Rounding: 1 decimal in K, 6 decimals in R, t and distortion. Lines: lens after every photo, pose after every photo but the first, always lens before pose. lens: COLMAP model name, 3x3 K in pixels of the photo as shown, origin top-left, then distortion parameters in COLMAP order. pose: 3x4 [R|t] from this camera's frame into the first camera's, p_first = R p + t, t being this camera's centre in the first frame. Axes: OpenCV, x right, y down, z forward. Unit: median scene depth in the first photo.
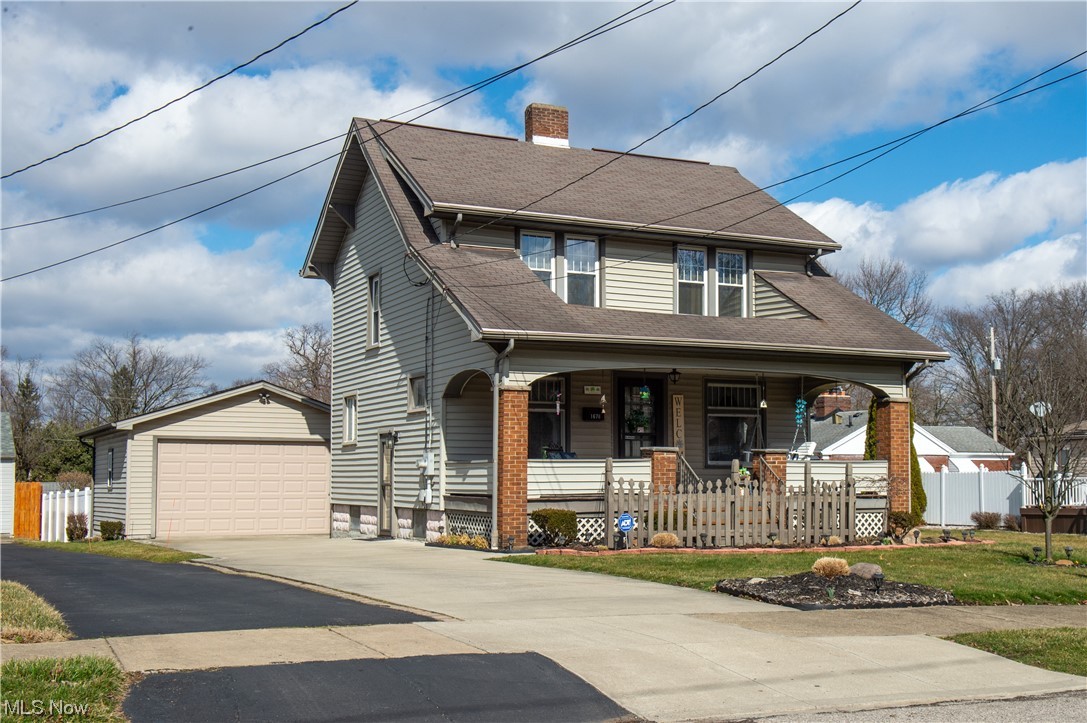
lens RADIAL K [[1274.5, 0, 605.0], [0, 1274.5, 404.1], [0, 0, 1]] dist [0.028957, 0.025121]
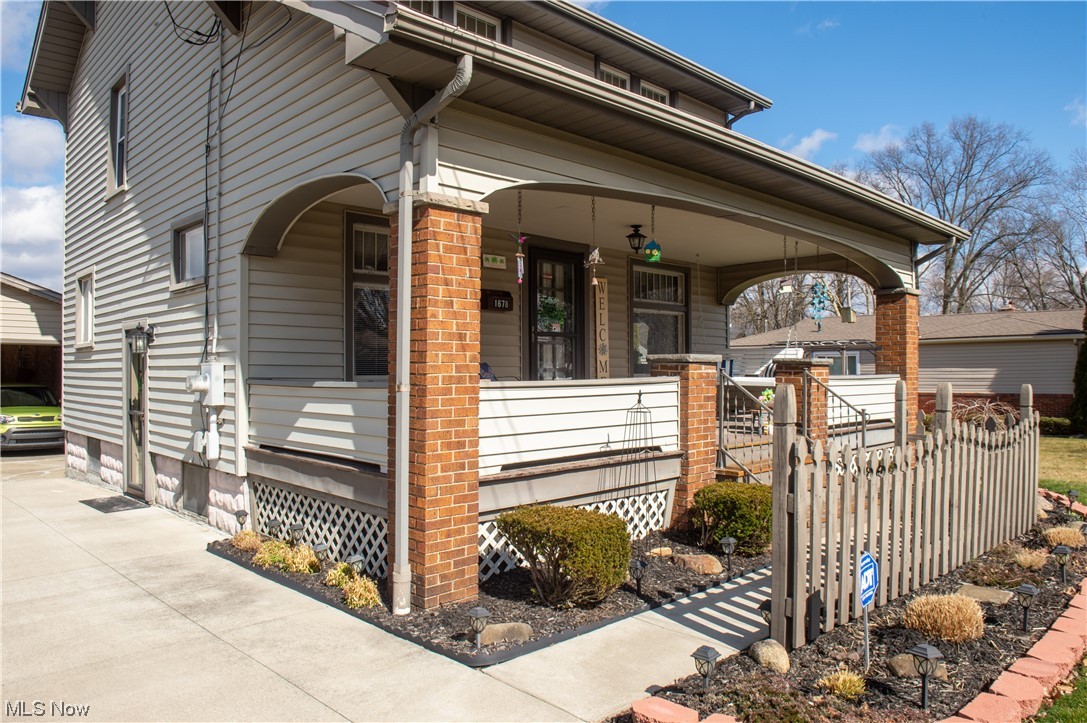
lens RADIAL K [[757.2, 0, 544.9], [0, 757.2, 366.4], [0, 0, 1]] dist [-0.053086, -0.003308]
pose [[0.956672, 0.001562, 0.291165, -0.093357], [-0.016198, 0.998723, 0.047863, 0.021878], [-0.290718, -0.050505, 0.955475, 0.640382]]
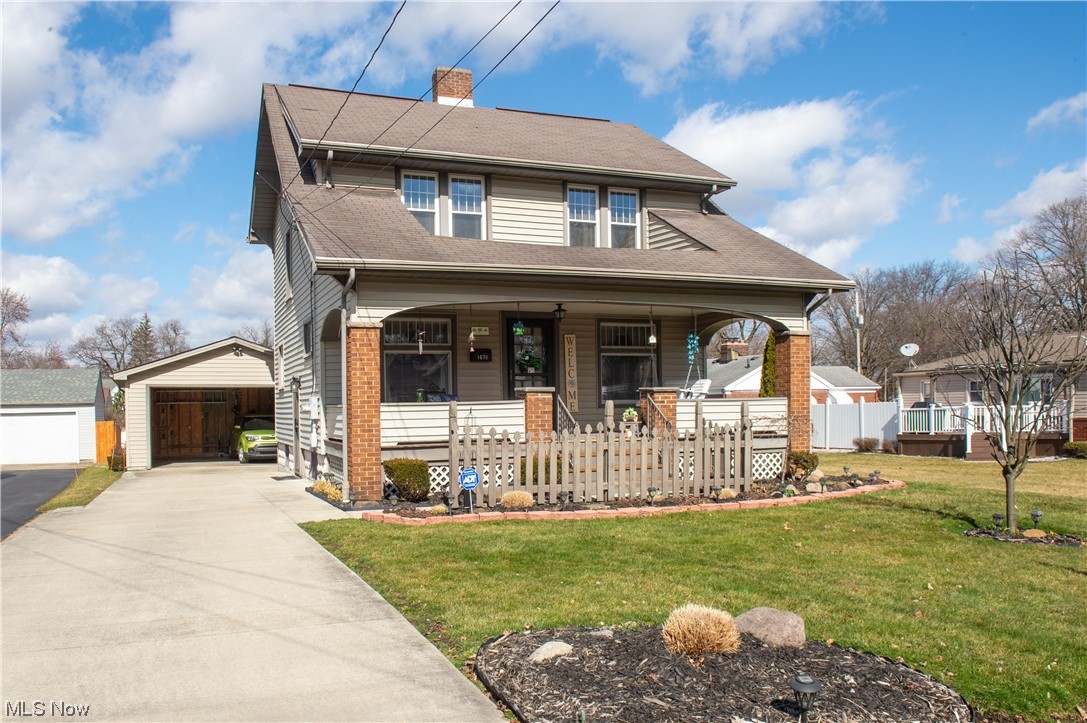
lens RADIAL K [[833.4, 0, 469.5], [0, 833.4, 413.7], [0, 0, 1]] dist [-0.052794, 0.000703]
pose [[0.990732, -0.012627, -0.135241, 0.069247], [0.021361, 0.997765, 0.063322, 0.012051], [0.134139, -0.065624, 0.988787, 0.353374]]
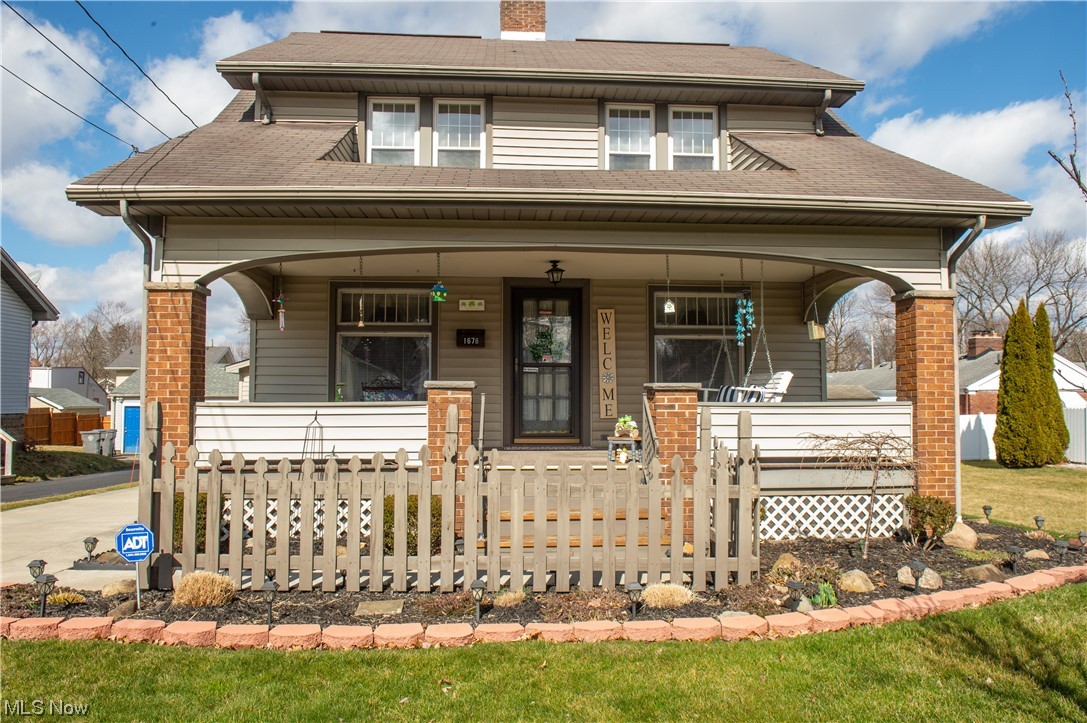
lens RADIAL K [[757.2, 0, 544.9], [0, 757.2, 366.4], [0, 0, 1]] dist [-0.053086, -0.003308]
pose [[0.918954, -0.017736, -0.393966, 0.198823], [0.020179, 0.999794, 0.002059, 0.024007], [0.393849, -0.009842, 0.919123, 0.619672]]
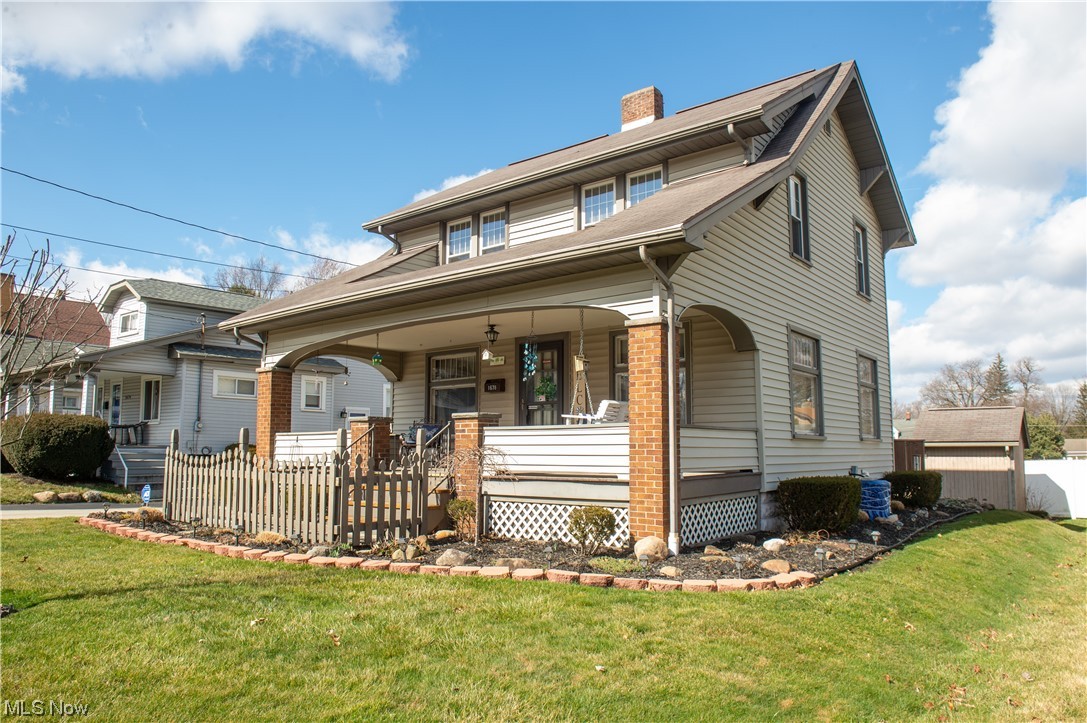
lens RADIAL K [[740.6, 0, 548.8], [0, 740.6, 369.8], [0, 0, 1]] dist [-0.046946, -0.001709]
pose [[0.417848, -0.098965, -0.903111, 0.519027], [0.049574, 0.995052, -0.086103, 0.046564], [0.907163, -0.008792, 0.420687, 0.798762]]
